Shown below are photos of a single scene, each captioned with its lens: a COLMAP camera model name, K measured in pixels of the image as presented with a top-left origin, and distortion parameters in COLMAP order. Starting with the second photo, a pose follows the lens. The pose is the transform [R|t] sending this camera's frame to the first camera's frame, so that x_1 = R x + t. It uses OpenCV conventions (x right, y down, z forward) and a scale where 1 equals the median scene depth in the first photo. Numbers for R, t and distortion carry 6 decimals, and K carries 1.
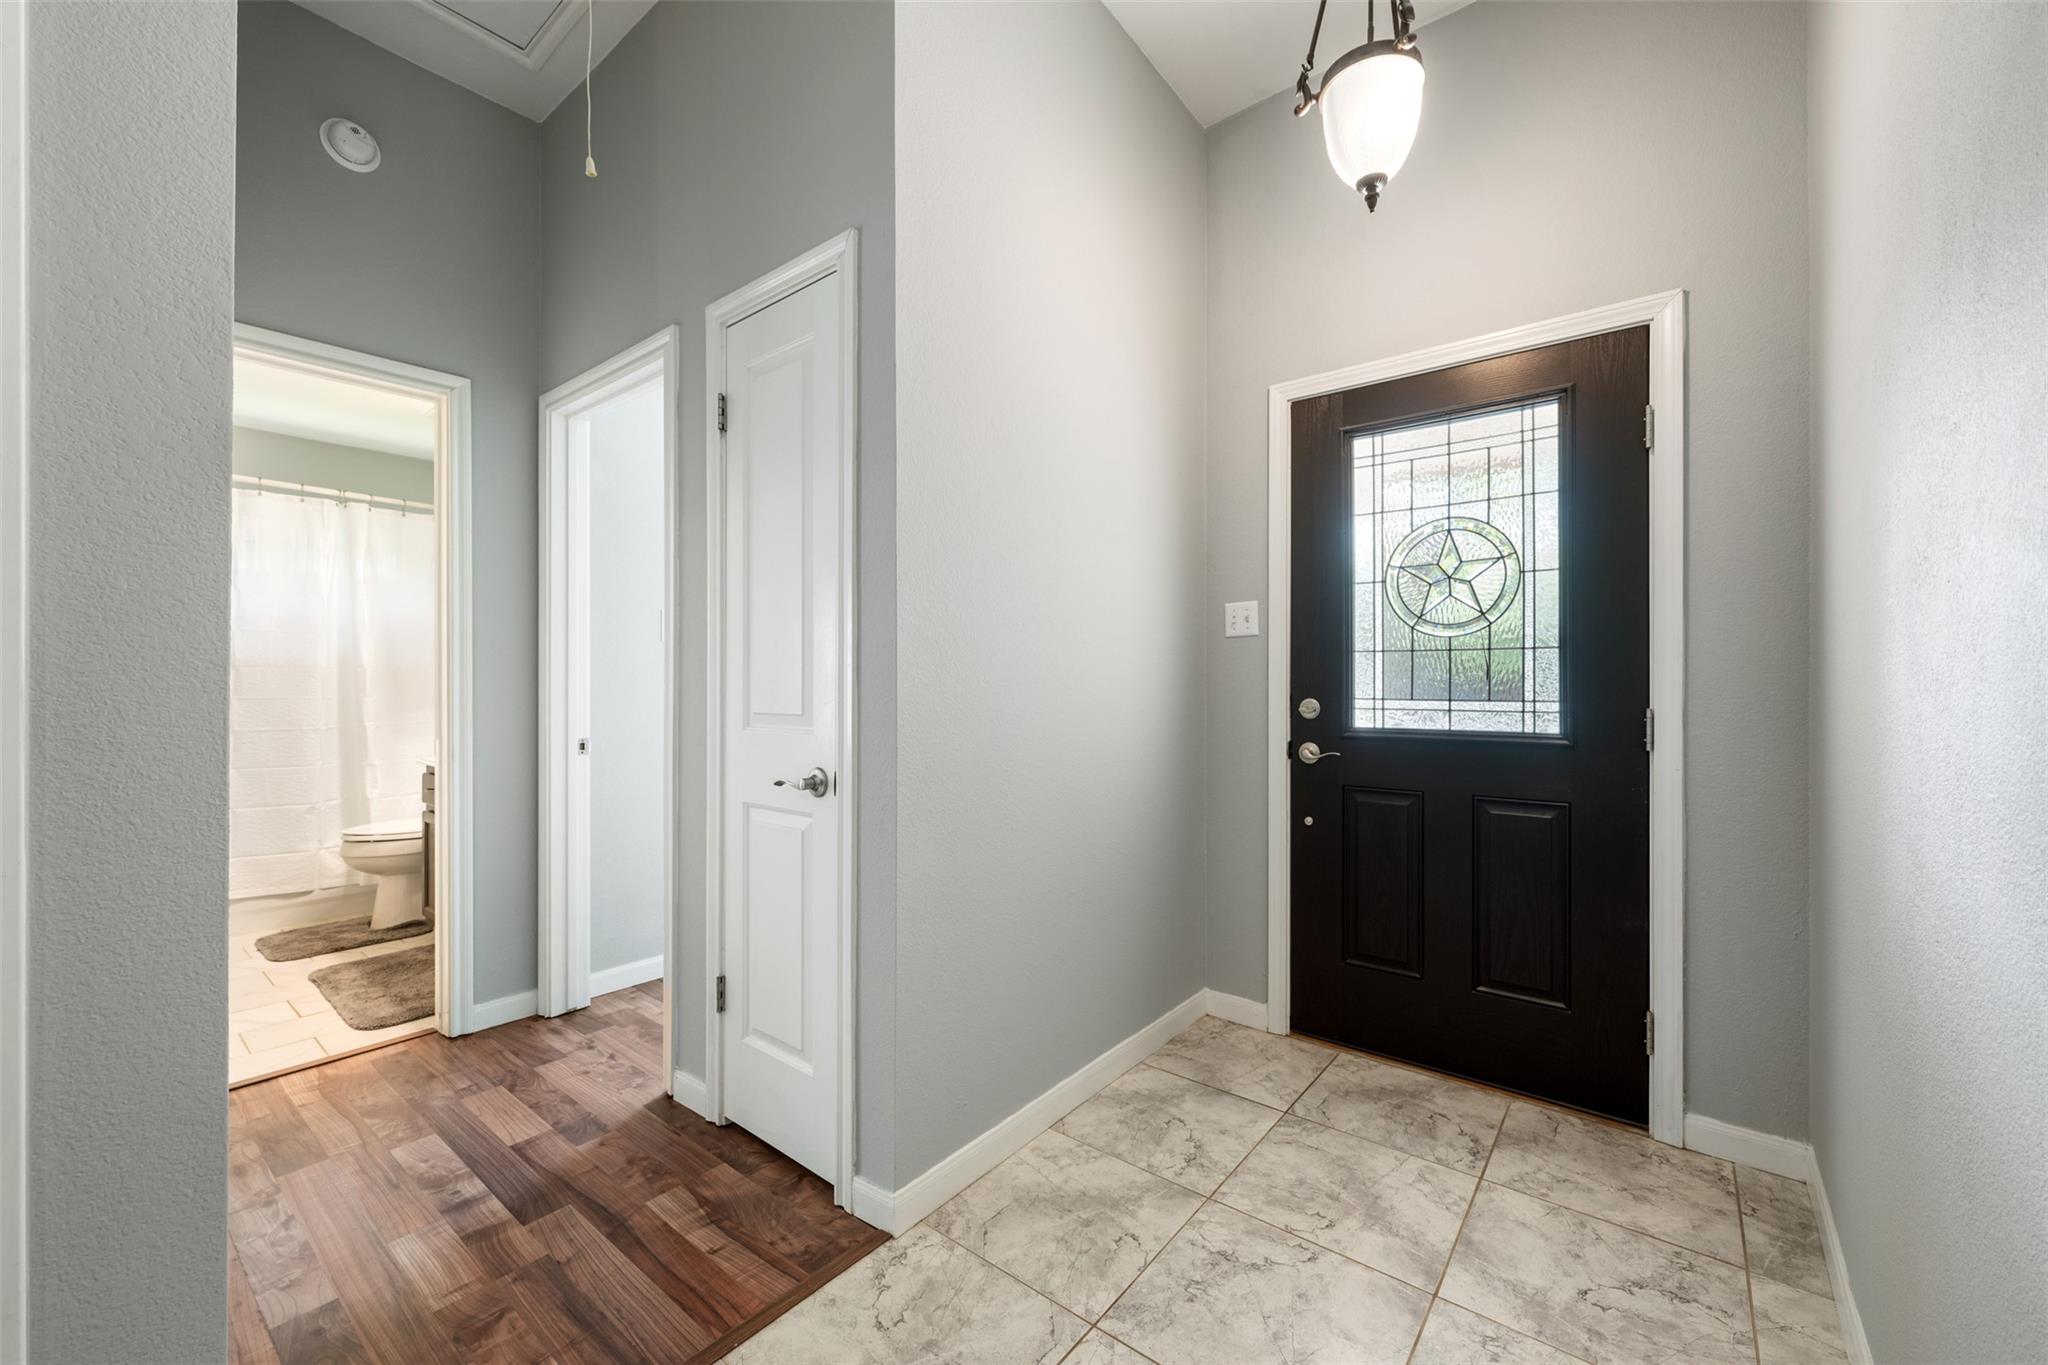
lens RADIAL K [[811.8, 0, 1028.6], [0, 811.8, 680.7], [0, 0, 1]] dist [-0.003104, 0.000670]
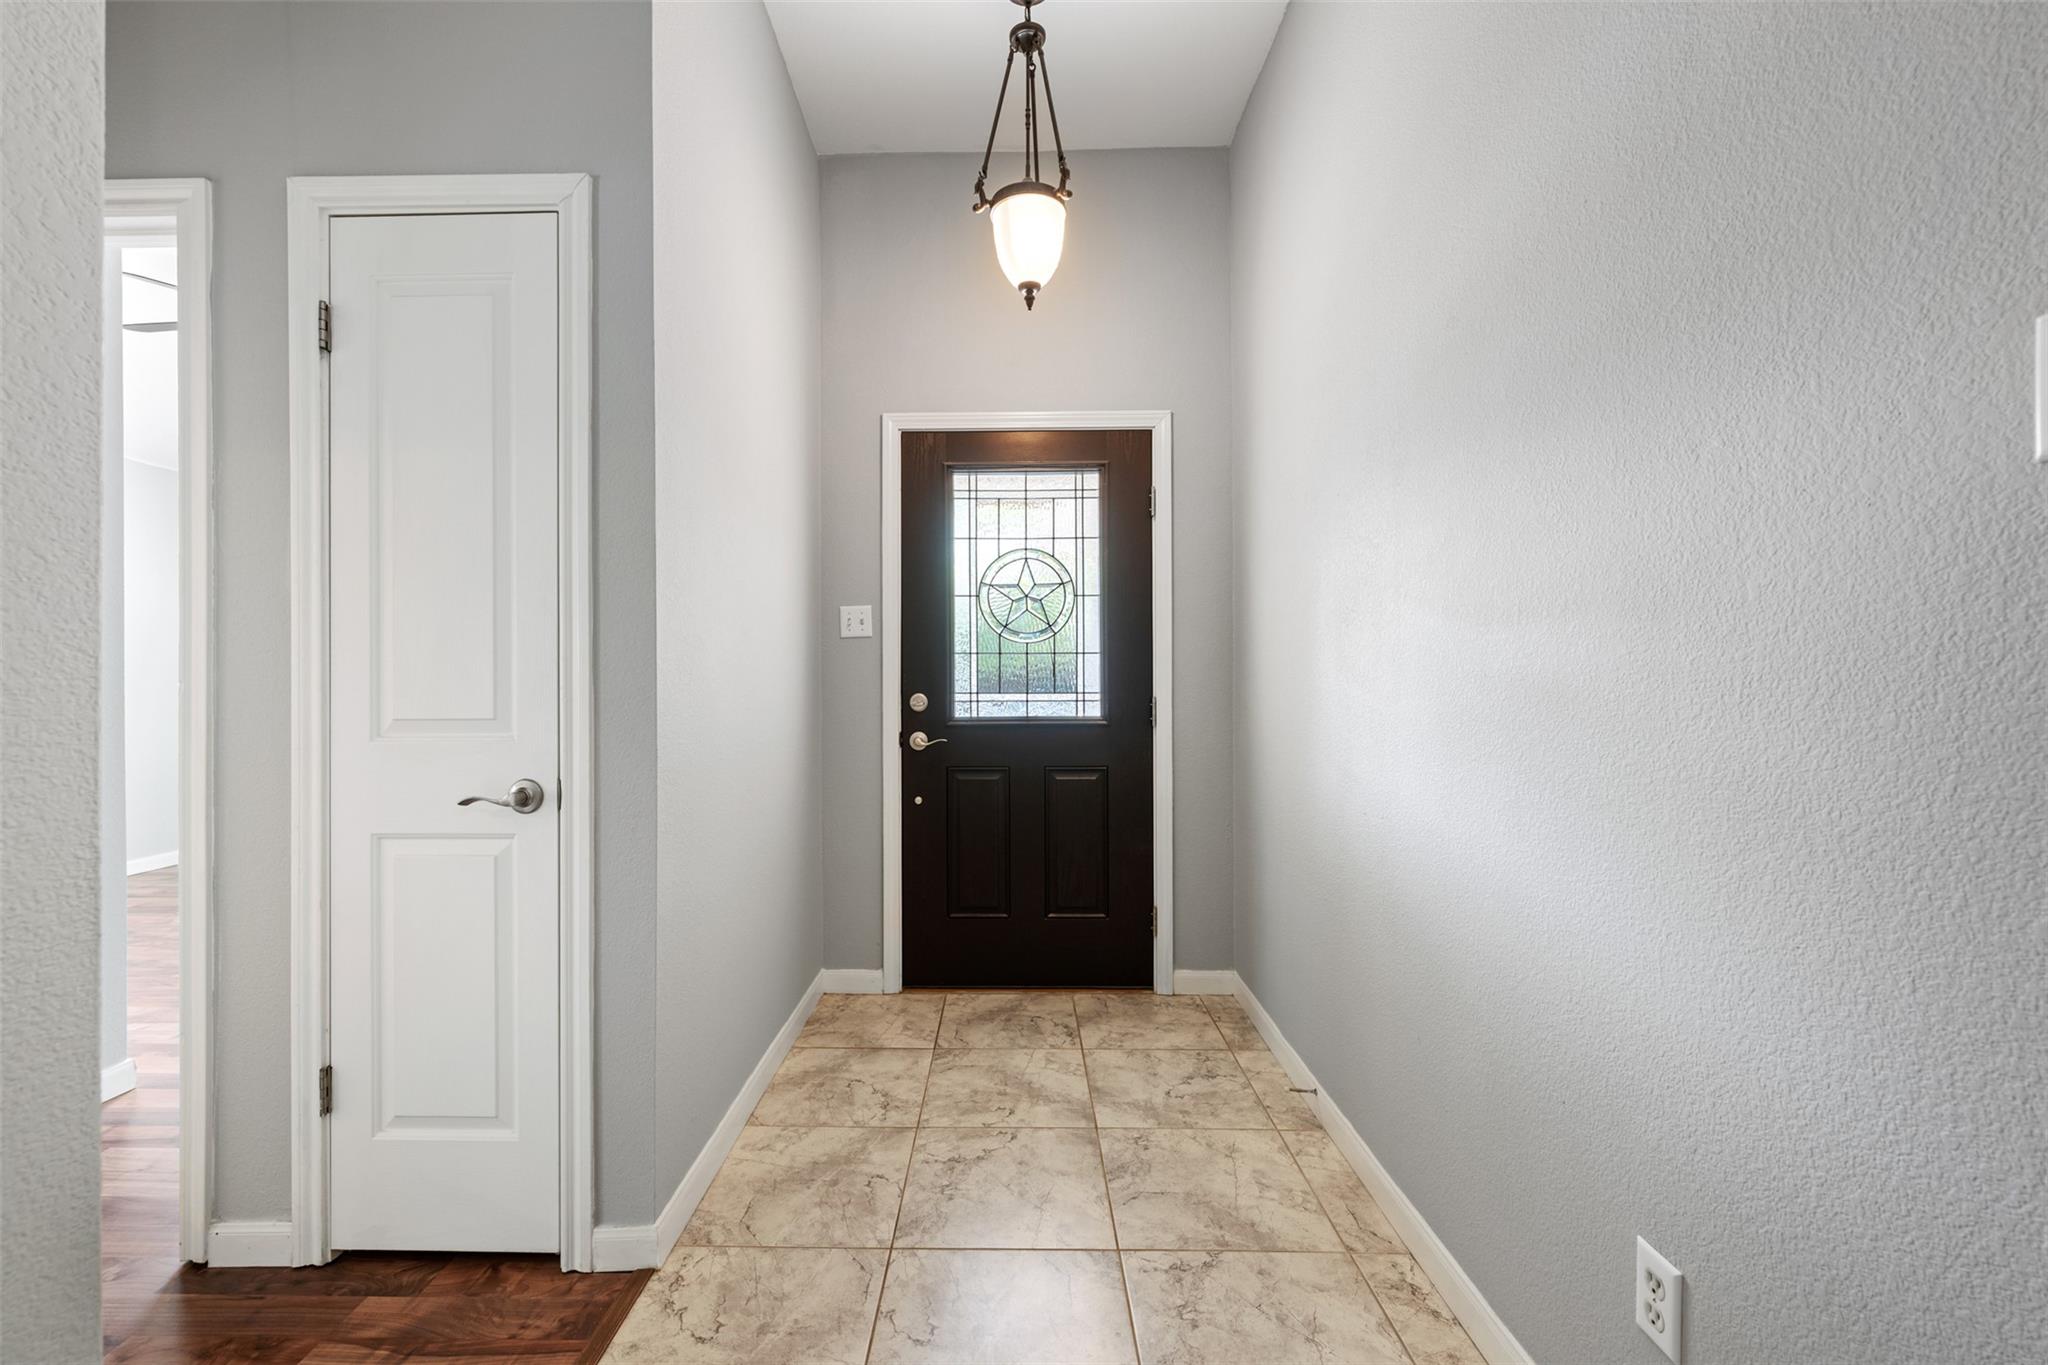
lens RADIAL K [[811.8, 0, 1043.7], [0, 811.8, 677.9], [0, 0, 1]] dist [-0.003104, 0.000670]
pose [[0.784799, -0.002080, 0.619747, -0.352838], [0.002948, 0.999996, -0.000378, 0.001536], [-0.619743, 0.002123, 0.784802, -0.015602]]
